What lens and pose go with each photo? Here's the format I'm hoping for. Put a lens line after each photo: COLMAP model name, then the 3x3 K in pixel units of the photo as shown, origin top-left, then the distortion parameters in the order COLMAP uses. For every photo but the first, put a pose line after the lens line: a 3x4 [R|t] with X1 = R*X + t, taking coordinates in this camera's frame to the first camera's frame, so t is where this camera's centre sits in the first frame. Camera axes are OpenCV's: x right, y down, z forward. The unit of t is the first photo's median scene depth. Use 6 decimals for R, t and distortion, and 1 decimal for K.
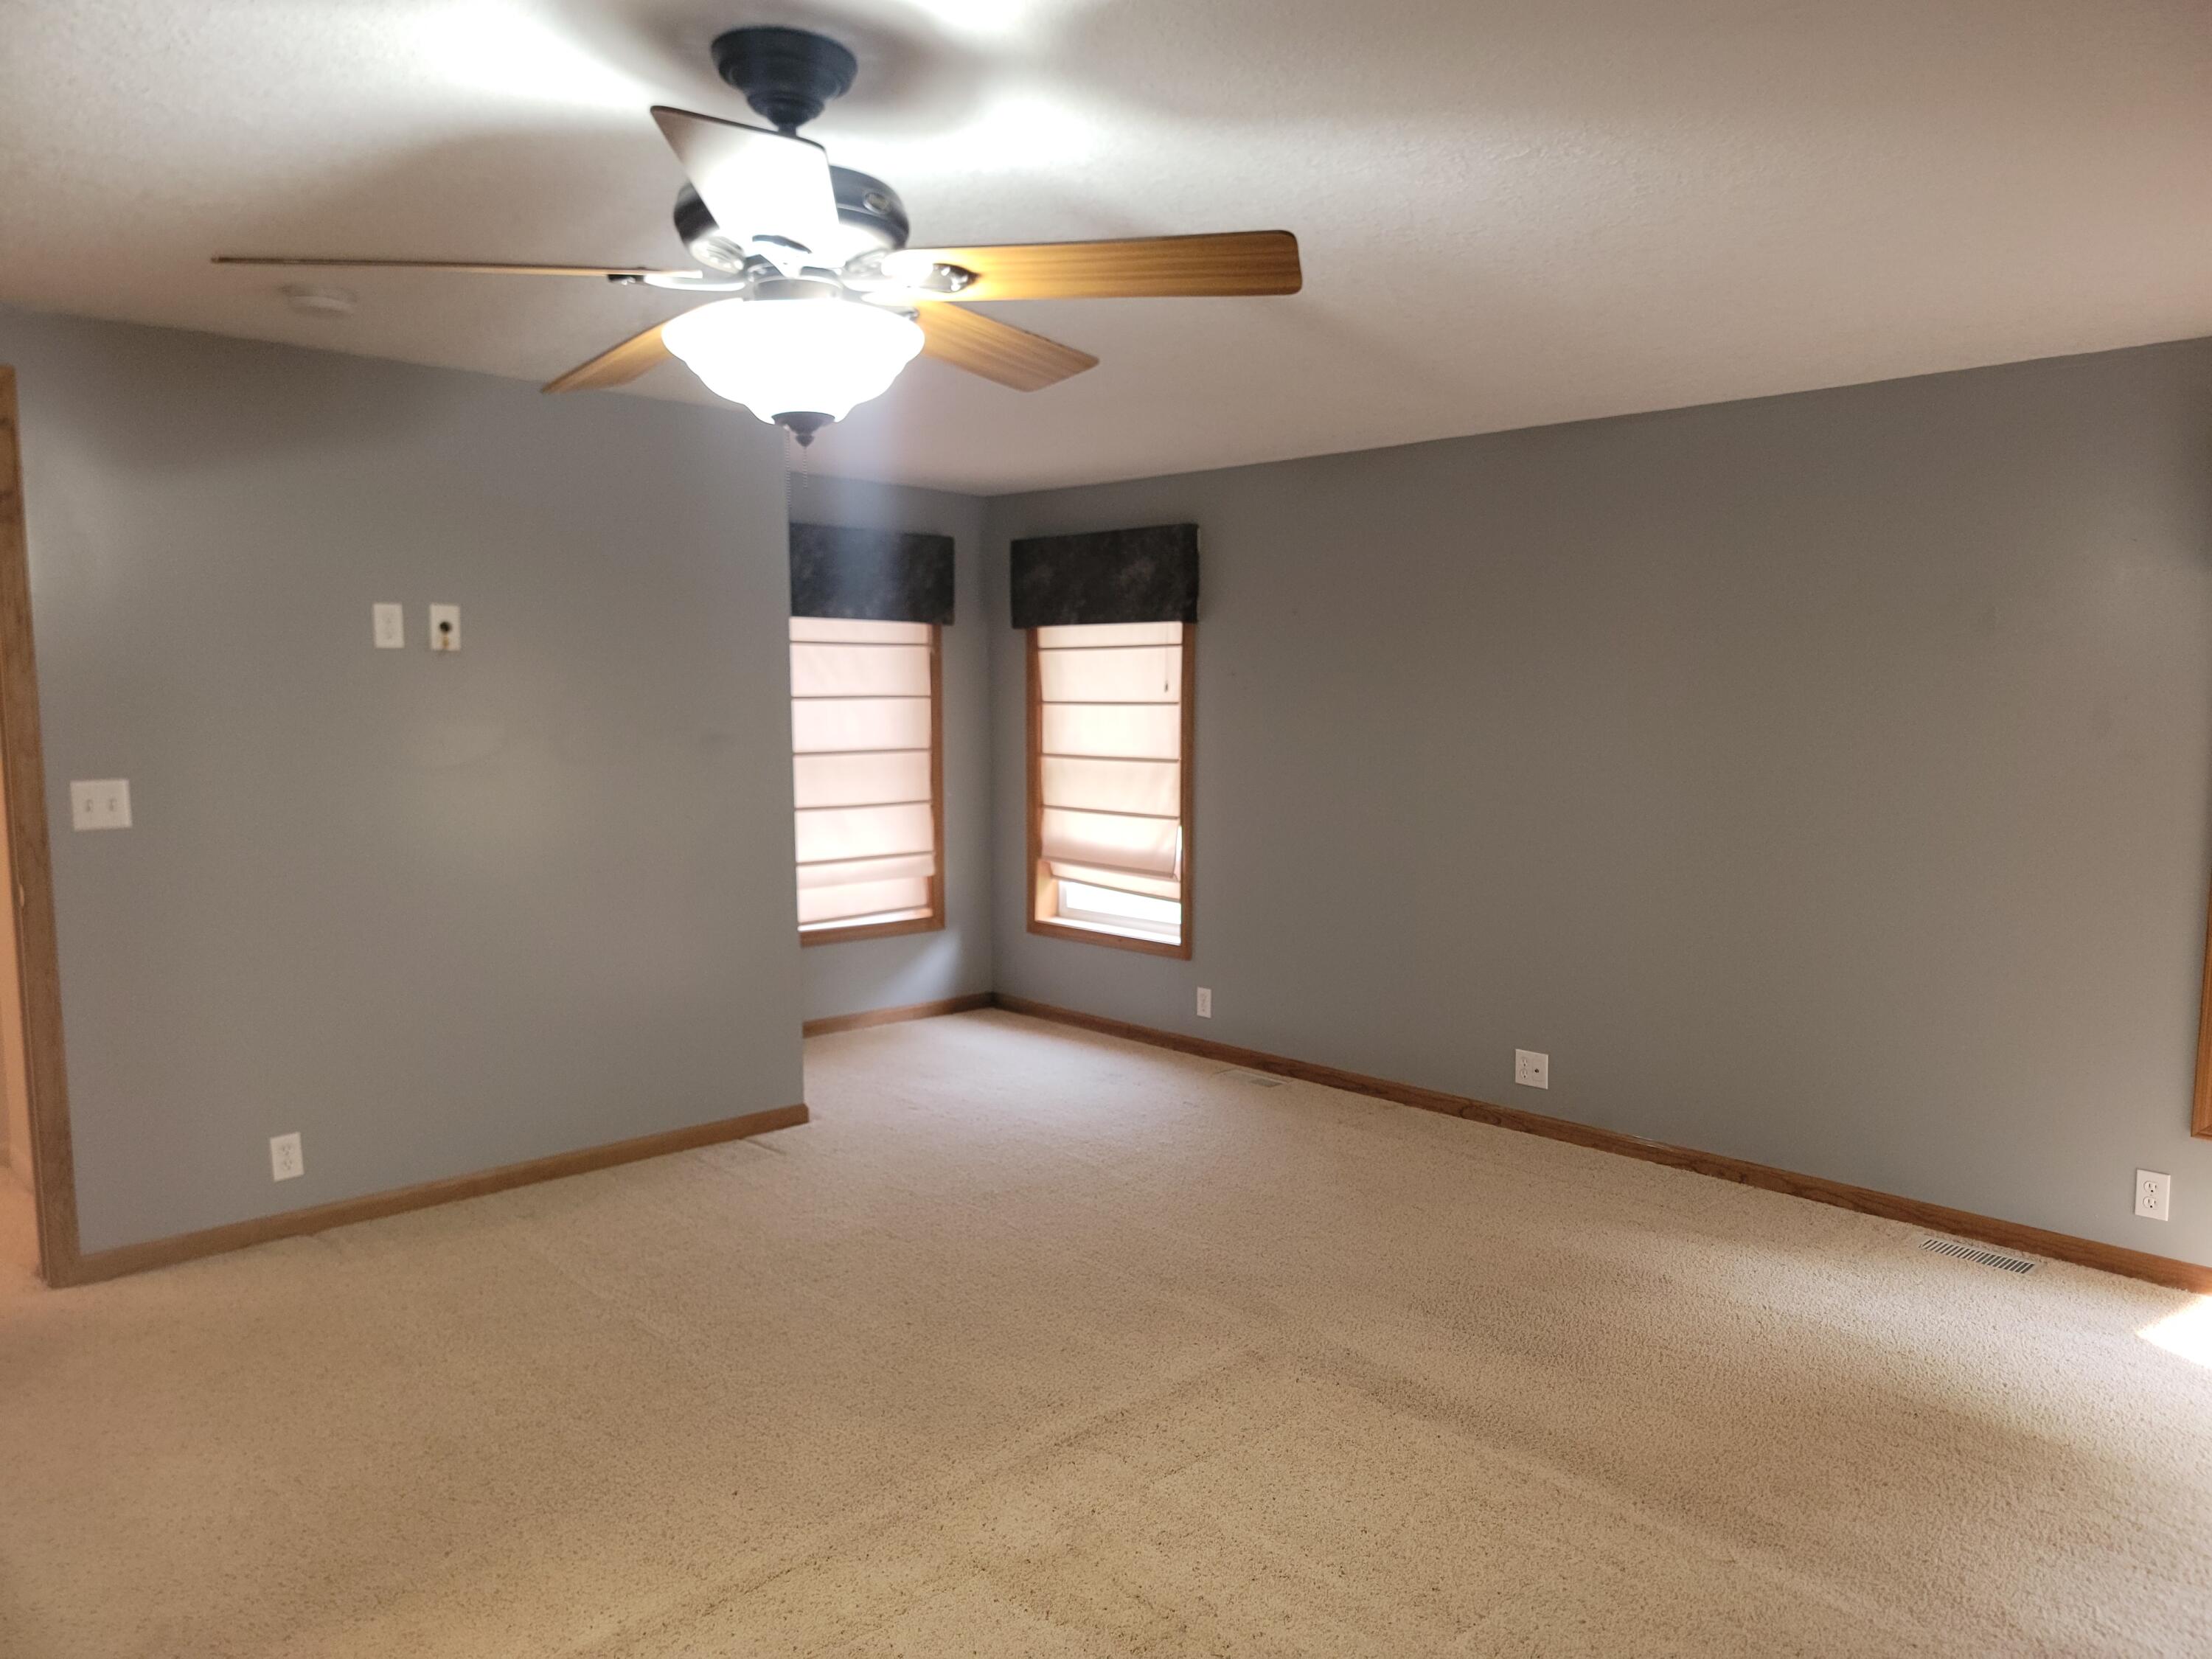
lens RADIAL K [[1533.3, 0, 1125.0], [0, 1533.3, 828.6], [0, 0, 1]] dist [0.068426, -0.048619]
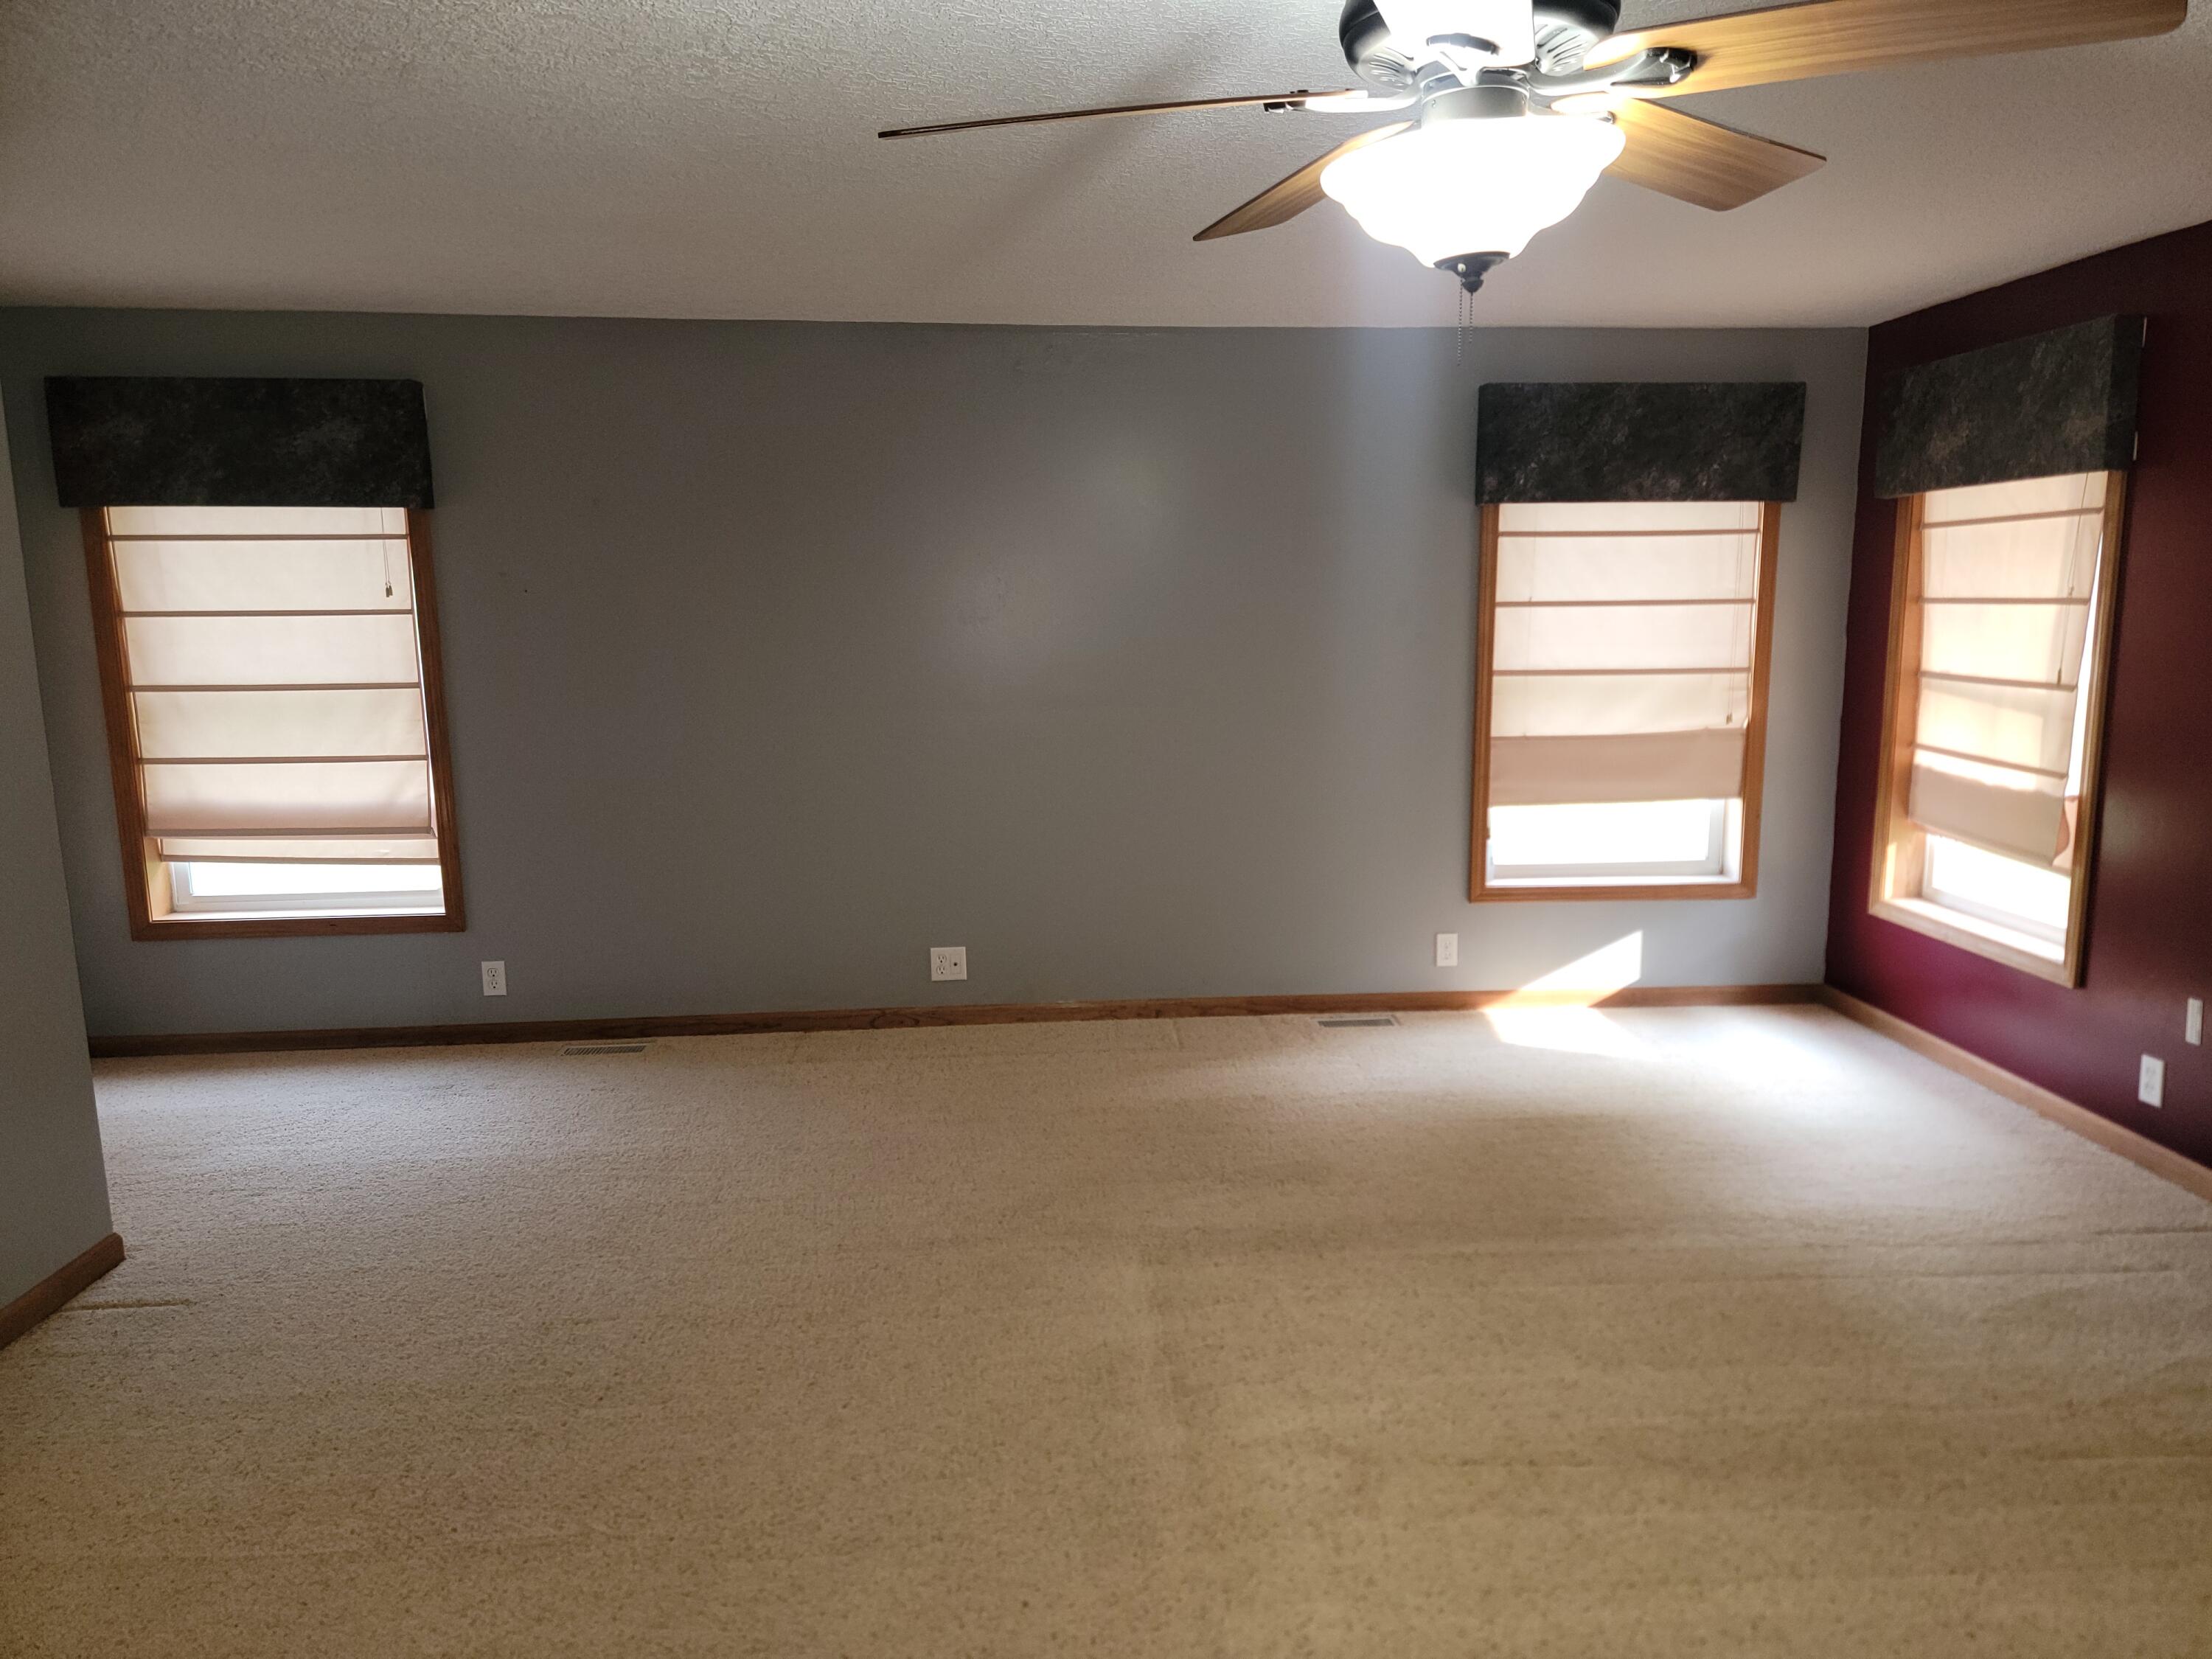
lens RADIAL K [[1533.3, 0, 1130.2], [0, 1533.3, 838.7], [0, 0, 1]] dist [0.068426, -0.048619]
pose [[0.639316, -0.128590, 0.758116, -0.356240], [0.080806, 0.991694, 0.100066, -0.016625], [-0.764686, -0.002713, 0.644397, 0.206997]]
